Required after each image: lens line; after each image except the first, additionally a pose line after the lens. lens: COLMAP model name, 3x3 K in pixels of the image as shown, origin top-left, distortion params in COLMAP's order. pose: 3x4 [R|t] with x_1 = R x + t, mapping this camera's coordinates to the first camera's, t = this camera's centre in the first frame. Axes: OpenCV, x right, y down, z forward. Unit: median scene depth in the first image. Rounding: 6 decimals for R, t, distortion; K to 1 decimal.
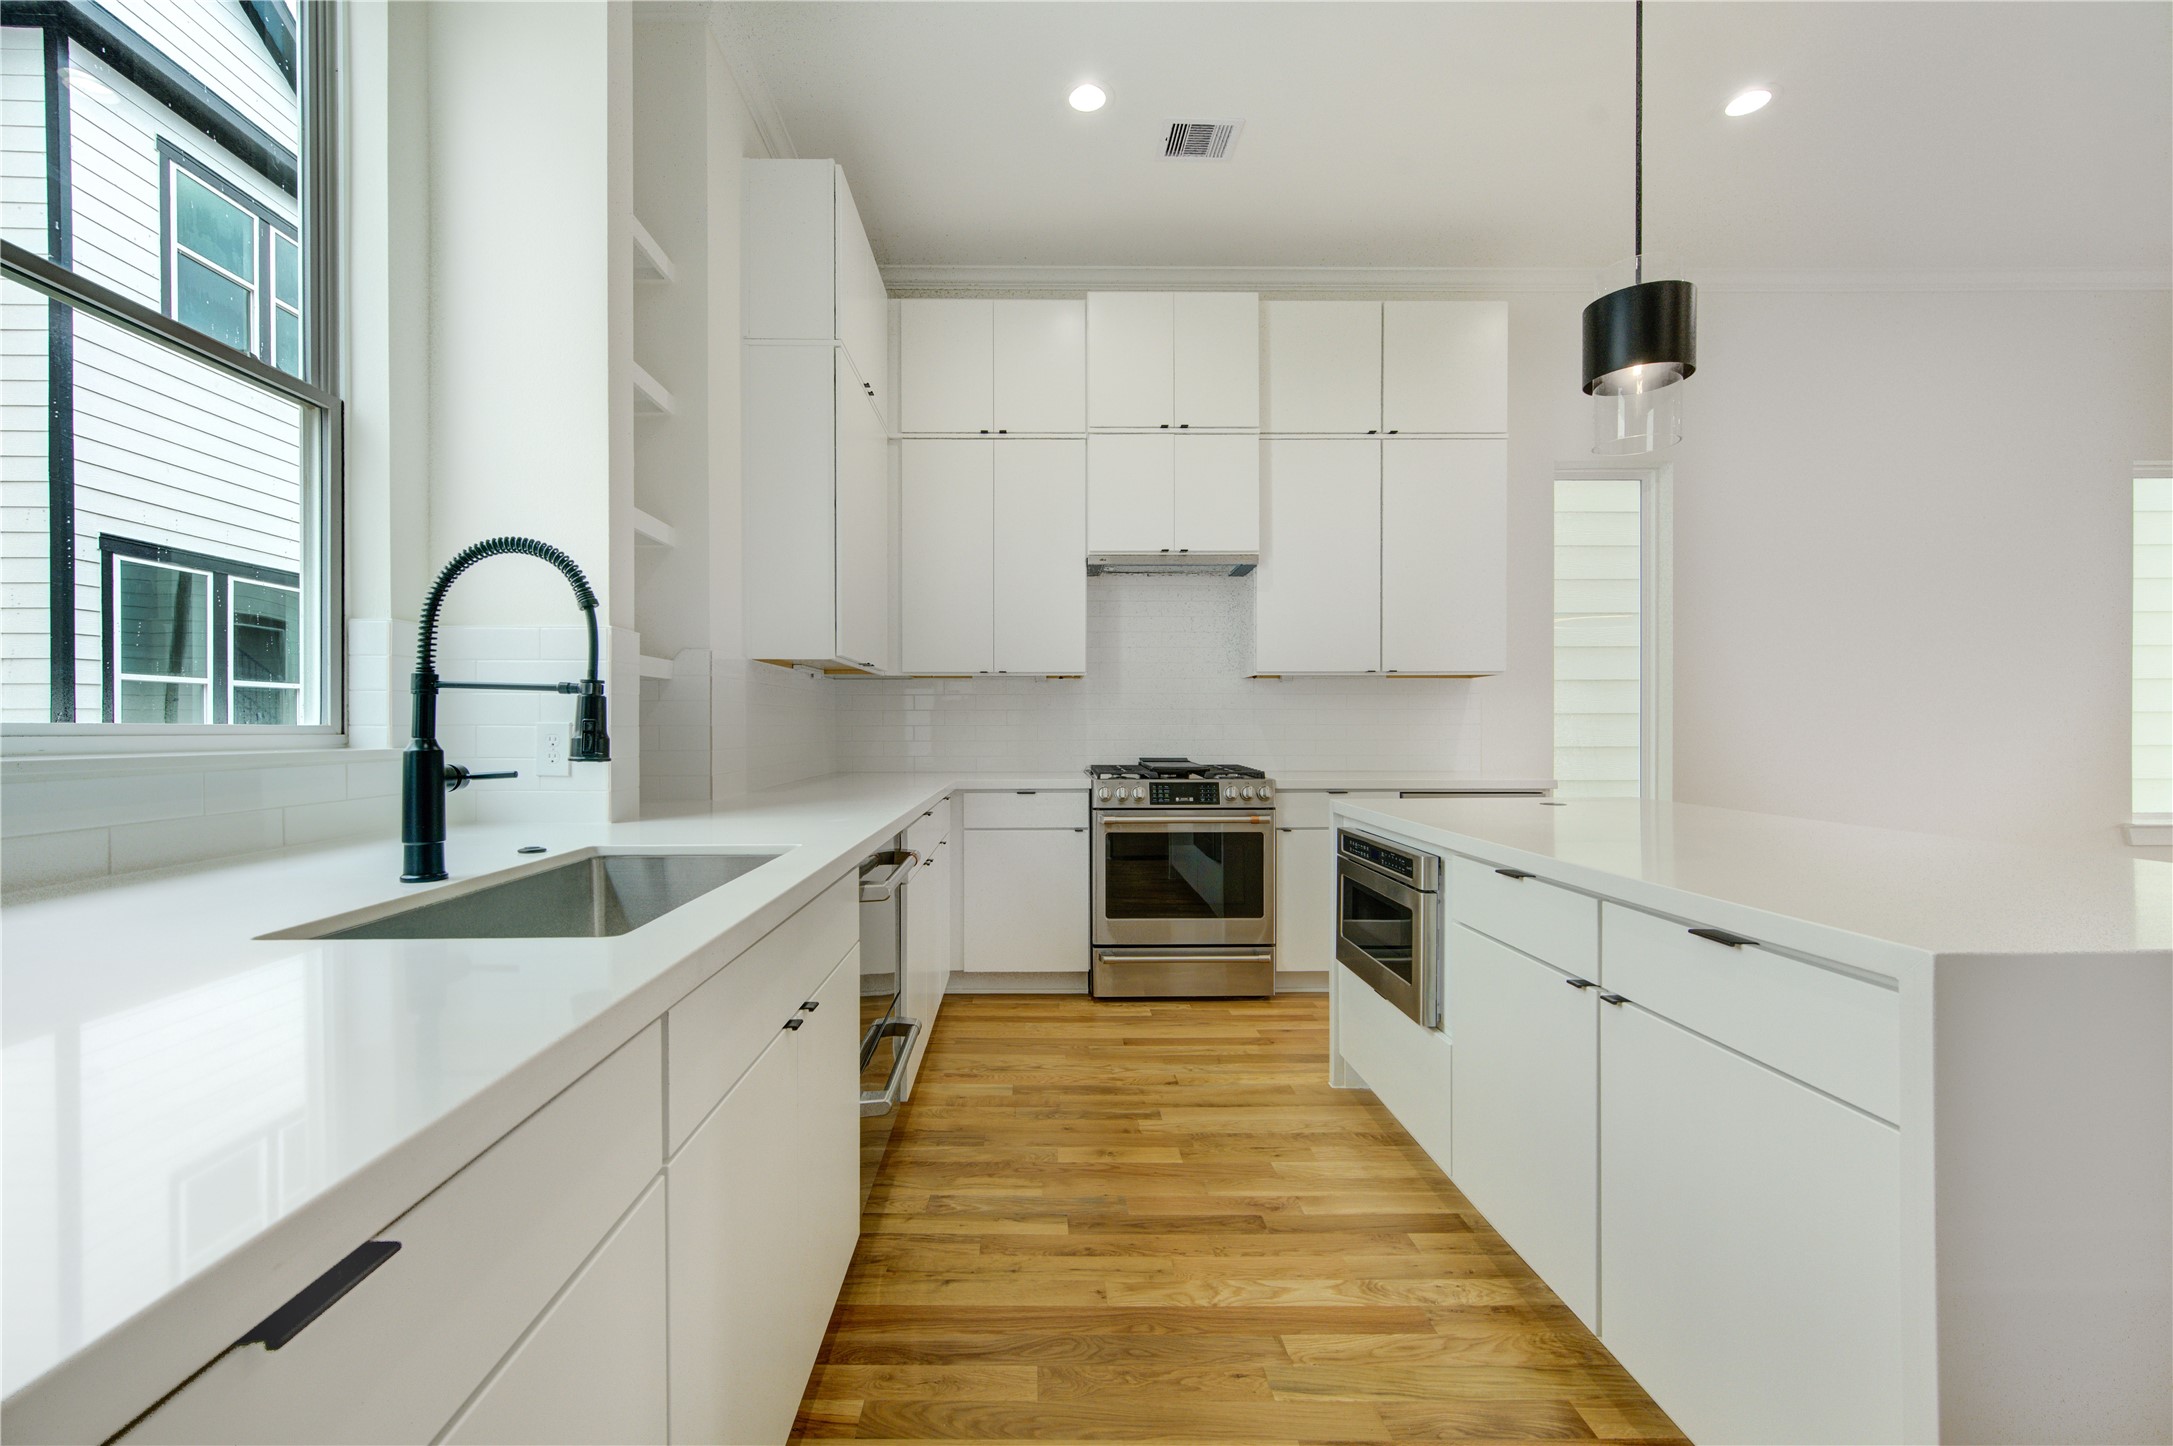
lens RADIAL K [[886.2, 0, 1048.0], [0, 886.2, 731.5], [0, 0, 1]] dist [0.000837, -0.000023]
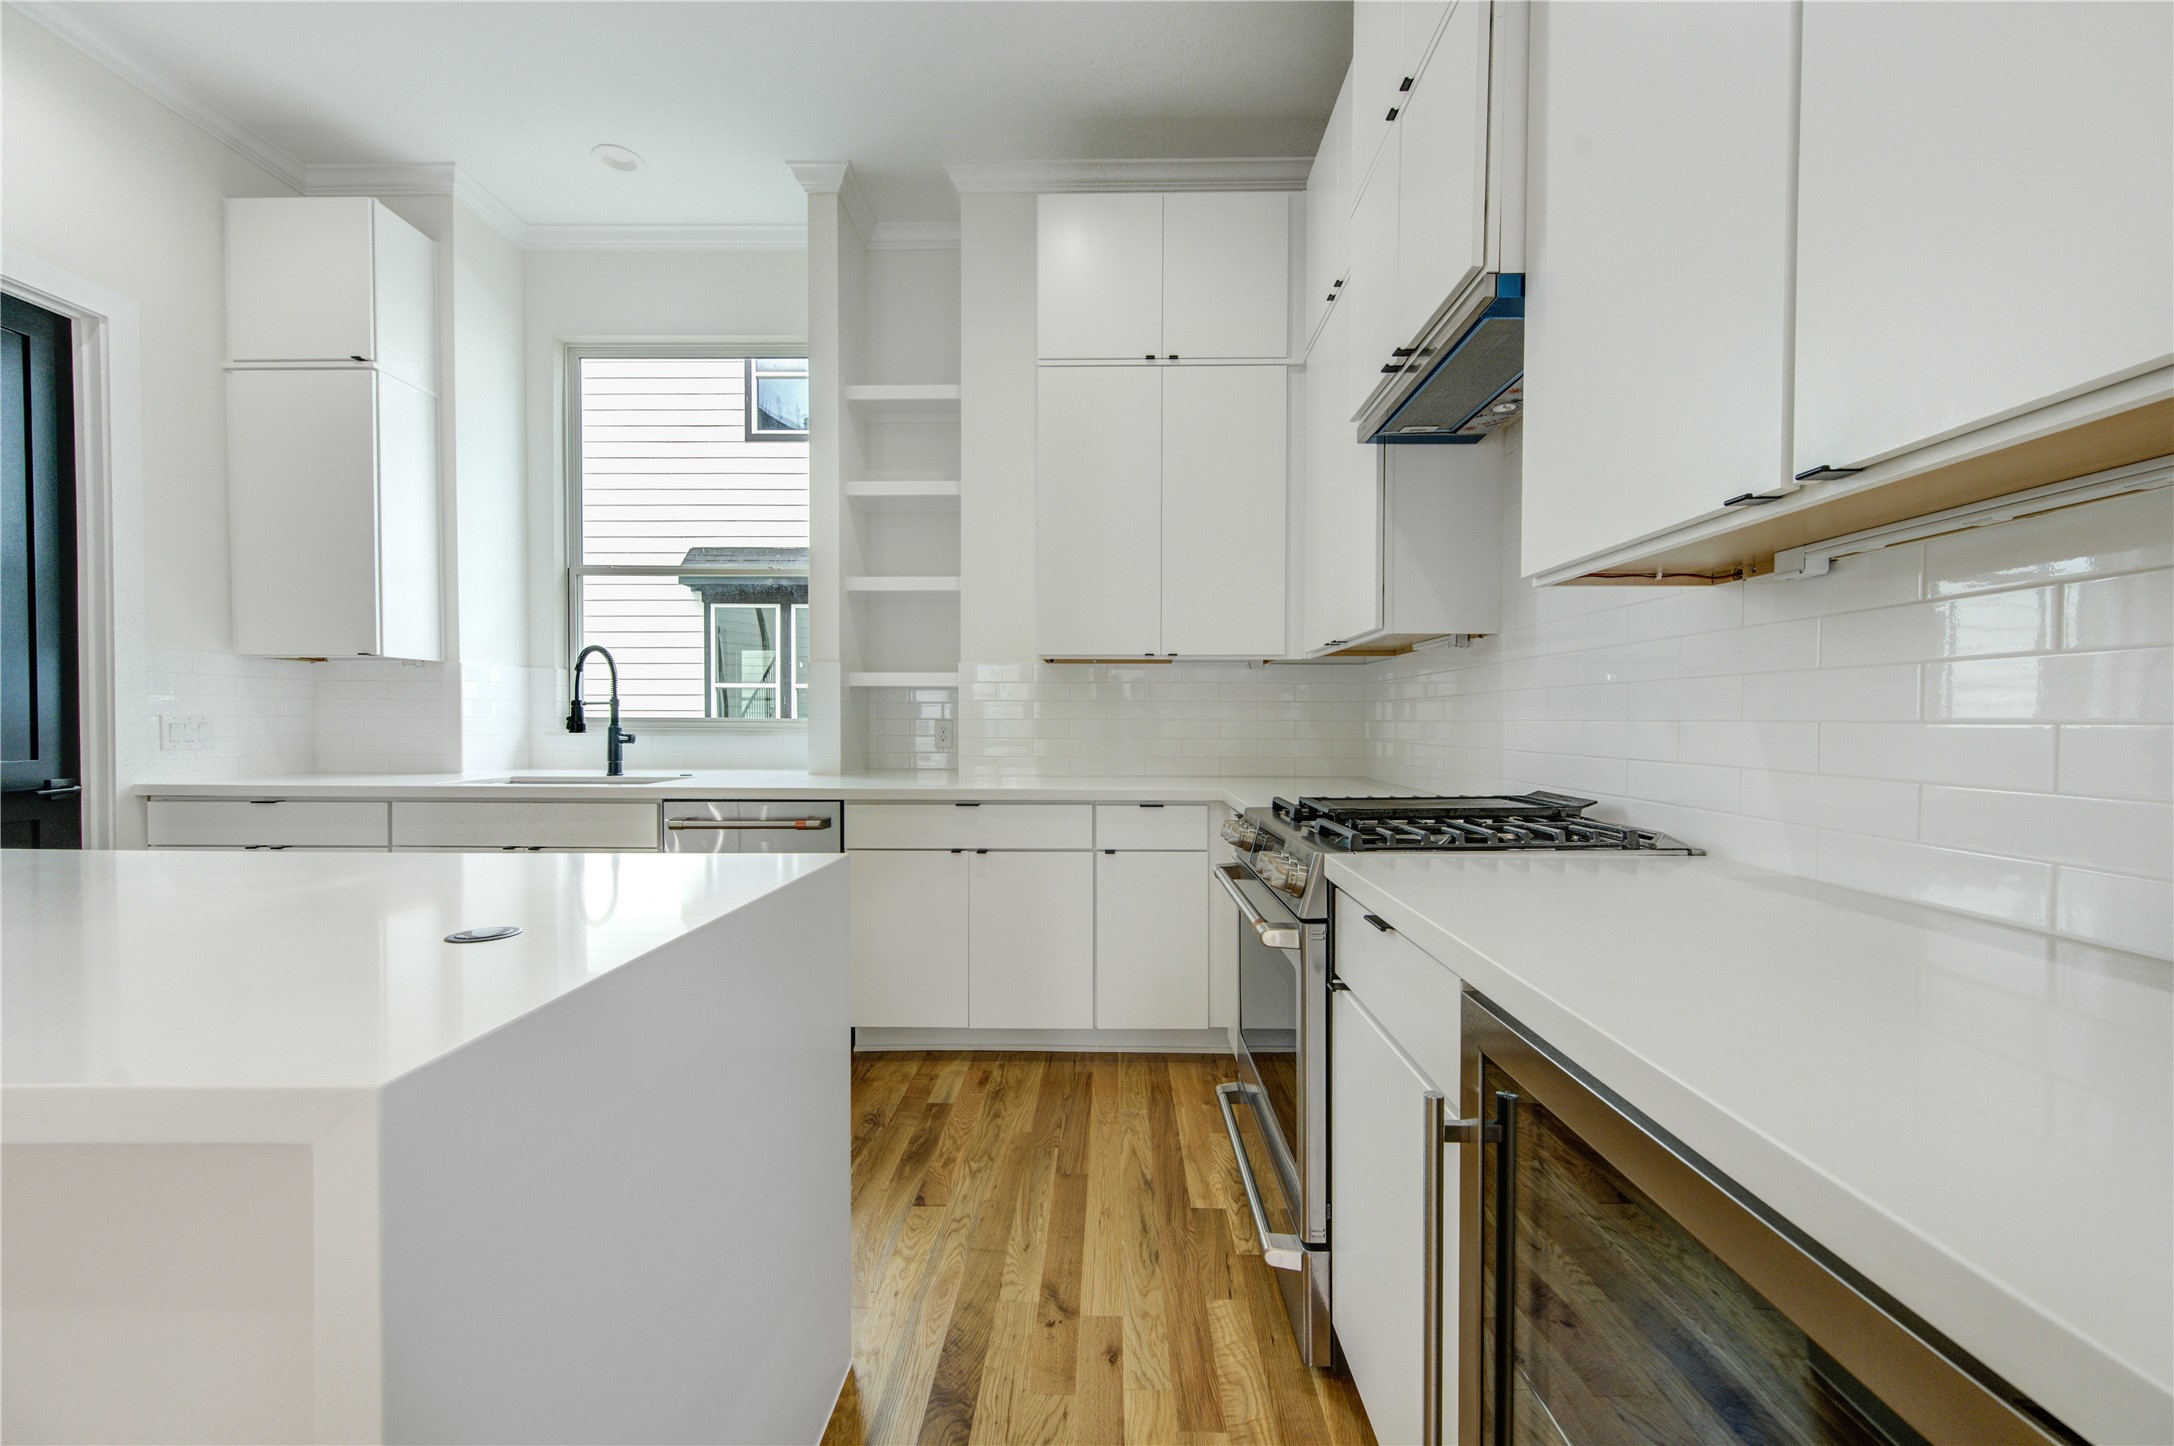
lens RADIAL K [[848.2, 0, 1090.9], [0, 848.2, 732.9], [0, 0, 1]] dist [0.002613, -0.000103]
pose [[-0.028021, 0.022338, -0.999358, 0.842435], [-0.008529, 0.999709, 0.022585, -0.015593], [0.999571, 0.009156, -0.027822, 1.160438]]
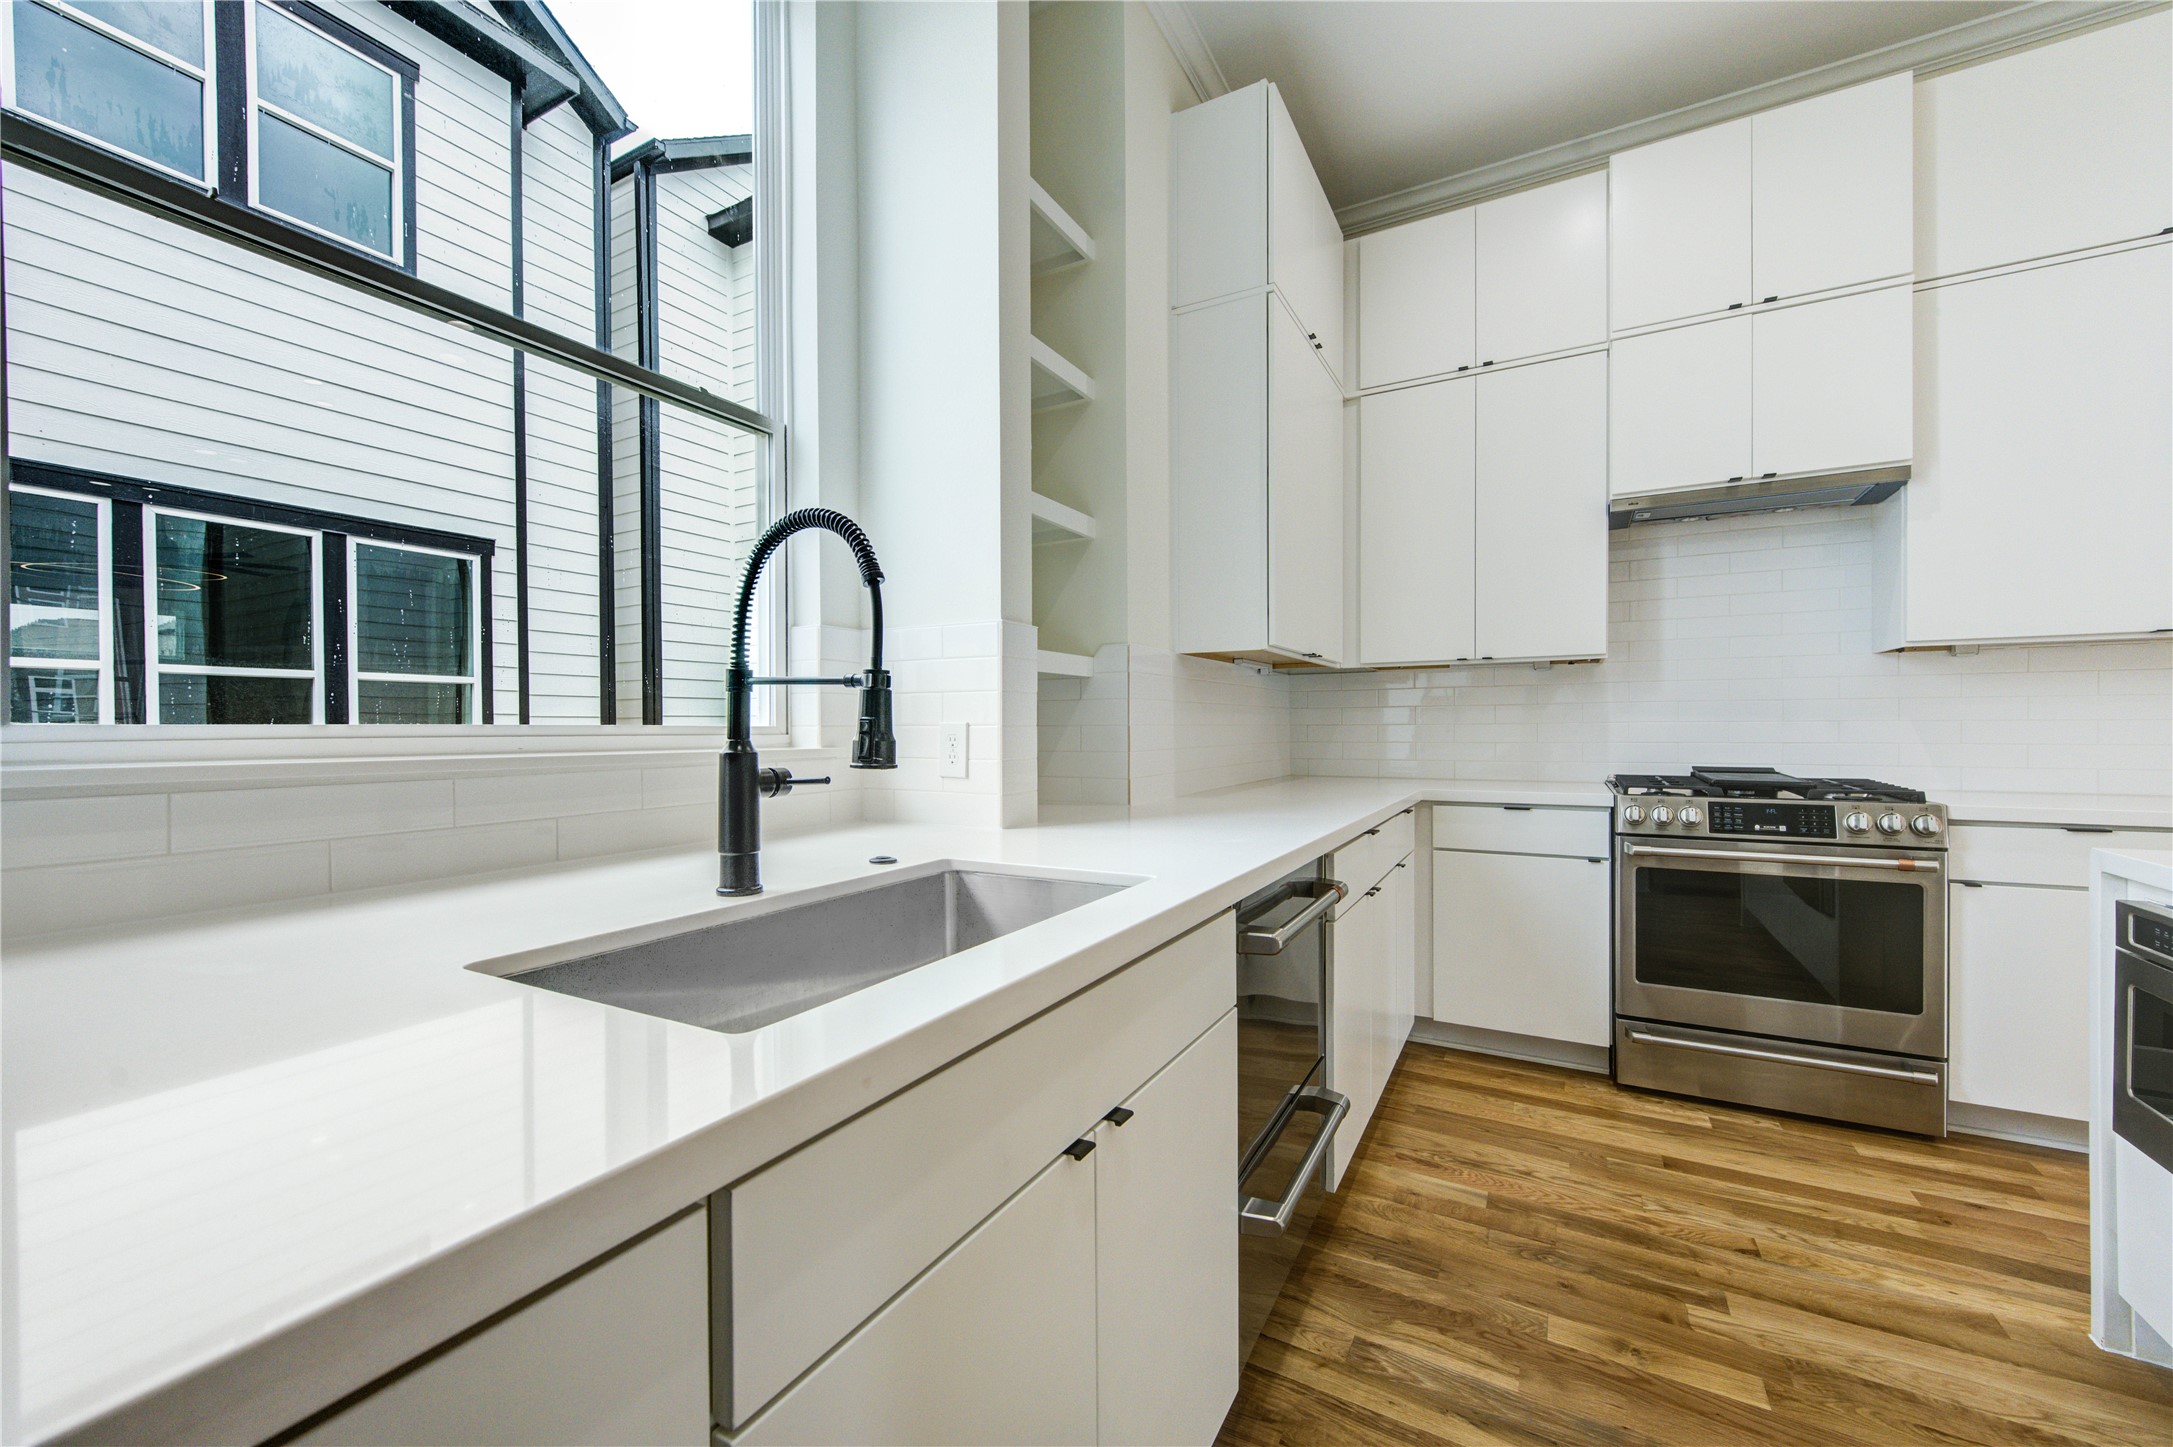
lens RADIAL K [[847.8, 0, 1090.4], [0, 847.8, 733.4], [0, 0, 1]] dist [0.002613, -0.000103]
pose [[0.869299, 0.001025, -0.494285, 0.023690], [0.000528, 0.999995, 0.003002, -0.000552], [0.494286, -0.002871, 0.869295, 0.191311]]
